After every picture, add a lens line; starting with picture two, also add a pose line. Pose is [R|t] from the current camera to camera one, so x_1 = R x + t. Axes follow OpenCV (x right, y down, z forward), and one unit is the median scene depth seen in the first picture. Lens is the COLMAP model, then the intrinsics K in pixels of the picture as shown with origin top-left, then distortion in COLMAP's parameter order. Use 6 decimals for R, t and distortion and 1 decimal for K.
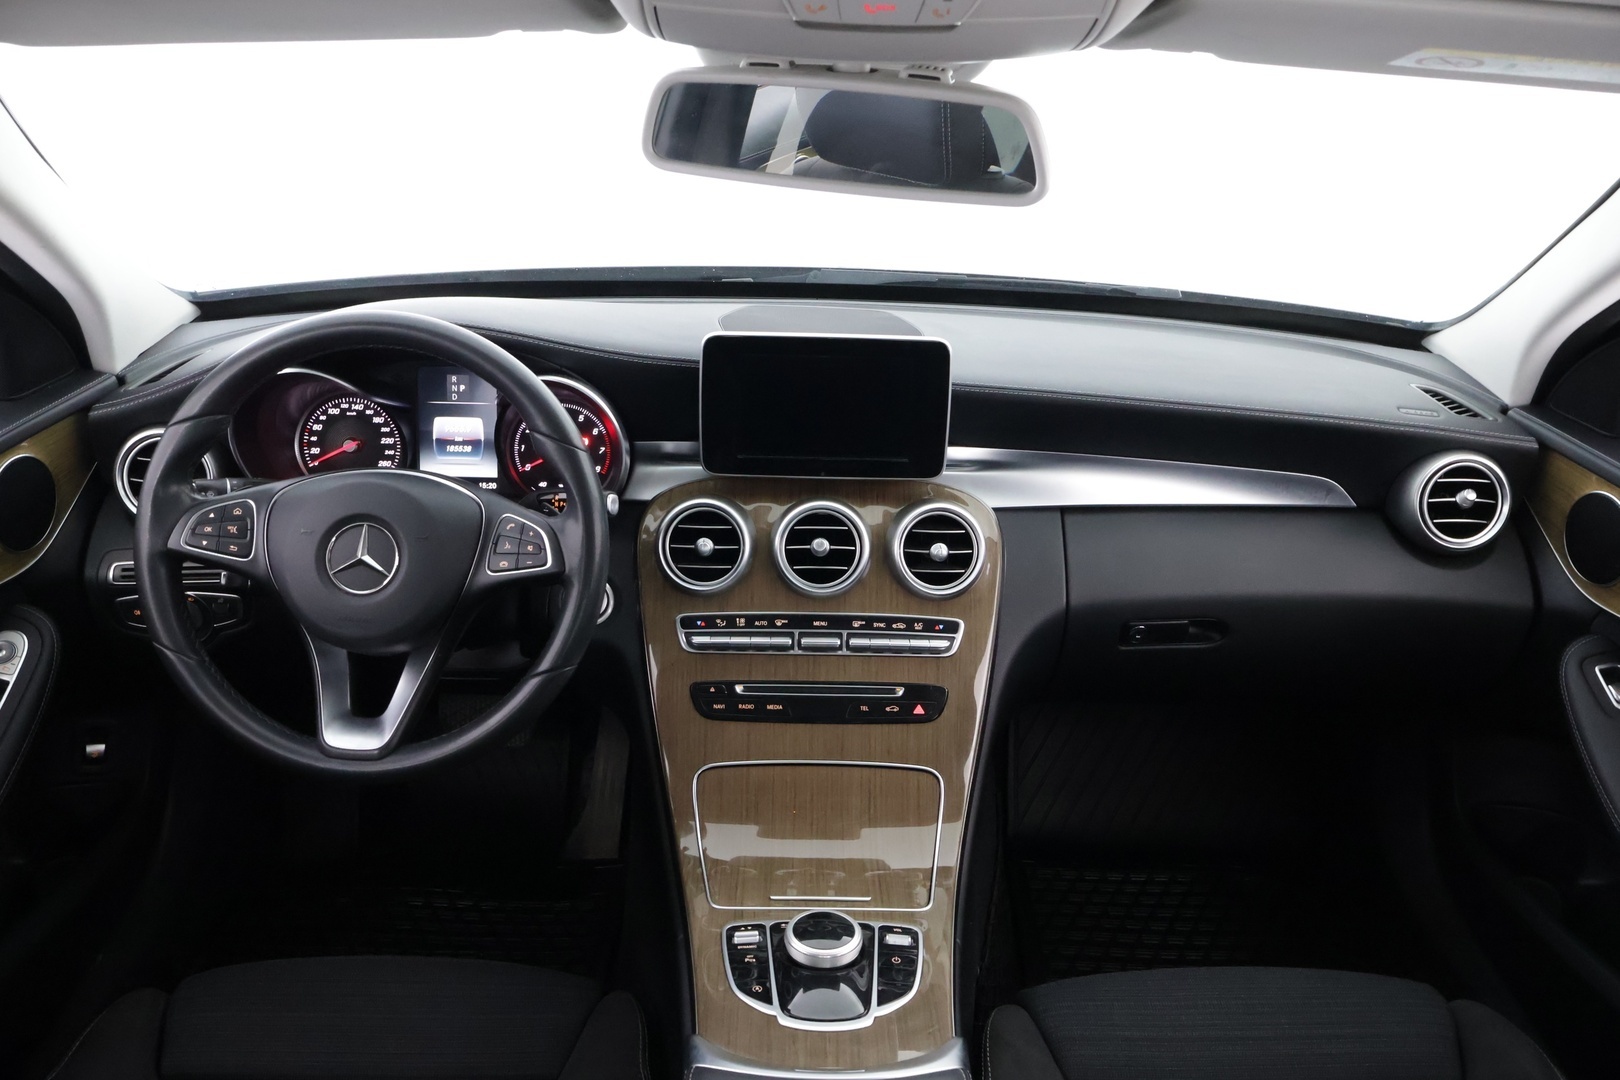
lens RADIAL K [[1360.9, 0, 810.1], [0, 1360.9, 540.0], [0, 0, 1]] dist [-0.001073, -0.000550]
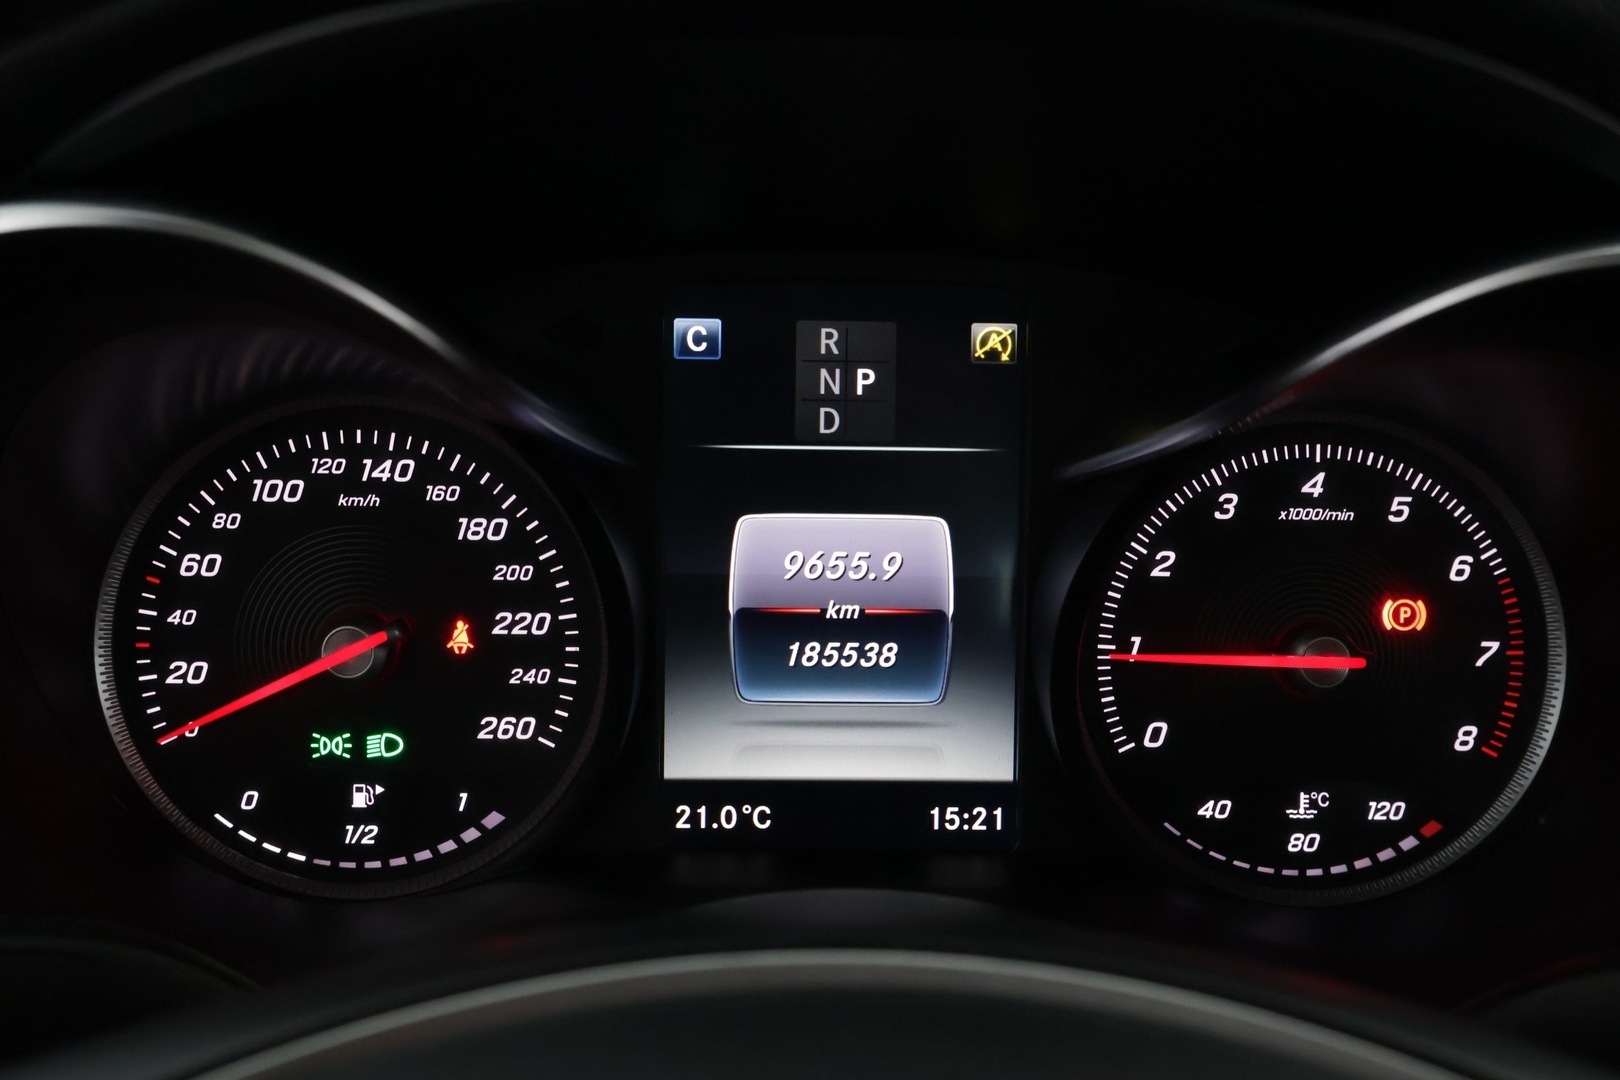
lens RADIAL K [[1768.0, 0, 807.6], [0, 1768.0, 540.9], [0, 0, 1]] dist [0.024346, 0.000000]
pose [[0.999870, -0.011002, 0.011771, -0.268300], [0.011903, 0.996765, -0.079483, -0.063094], [-0.010859, 0.079613, 0.996767, 0.716286]]
